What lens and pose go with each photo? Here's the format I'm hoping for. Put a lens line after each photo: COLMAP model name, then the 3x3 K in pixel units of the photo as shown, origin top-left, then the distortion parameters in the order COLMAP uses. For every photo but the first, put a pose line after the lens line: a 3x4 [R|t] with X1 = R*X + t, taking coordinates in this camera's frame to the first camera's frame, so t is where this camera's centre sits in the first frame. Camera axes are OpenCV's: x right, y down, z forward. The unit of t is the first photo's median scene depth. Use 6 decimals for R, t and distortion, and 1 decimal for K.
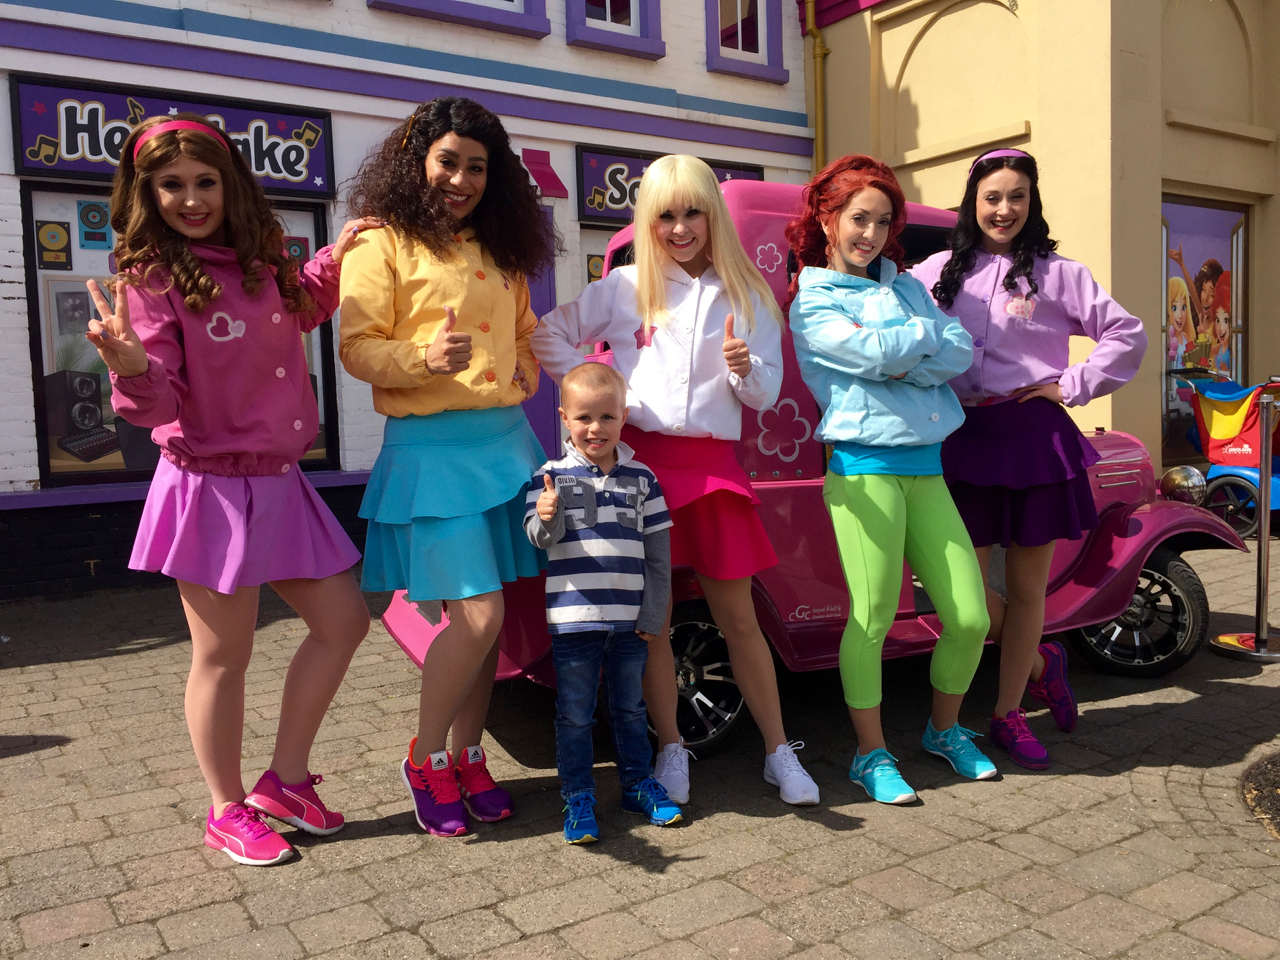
lens RADIAL K [[1077.2, 0, 640.0], [0, 1077.2, 480.0], [0, 0, 1]] dist [0.089359, -0.142476]
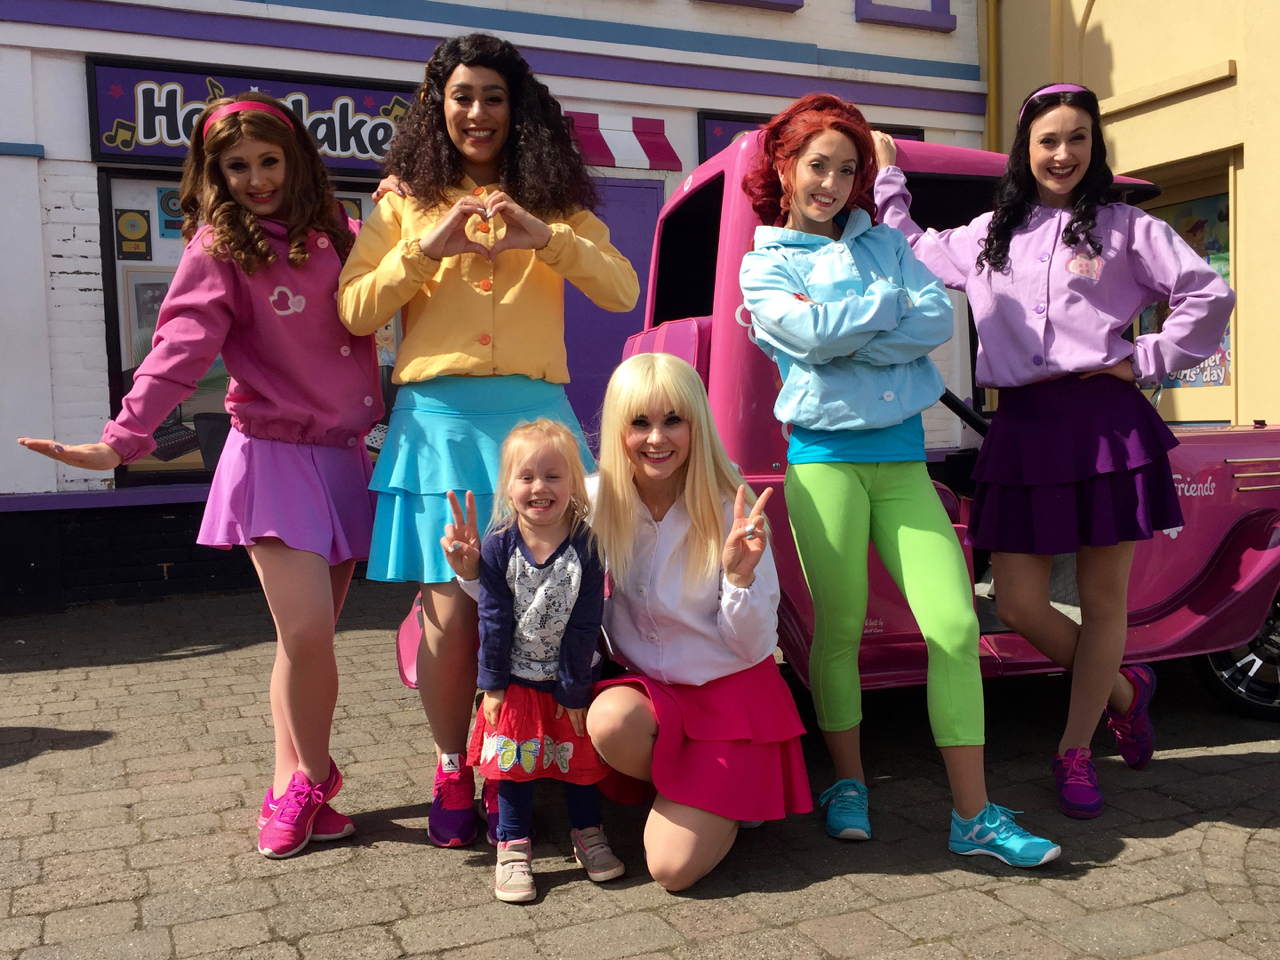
lens RADIAL K [[1214.2, 0, 660.6], [0, 1214.2, 494.6], [0, 0, 1]] dist [0.101674, -0.165192]
pose [[0.987640, 0.010064, -0.156416, 0.168782], [-0.010560, 0.999942, -0.002337, 0.020307], [0.156383, 0.003960, 0.987689, 0.007335]]
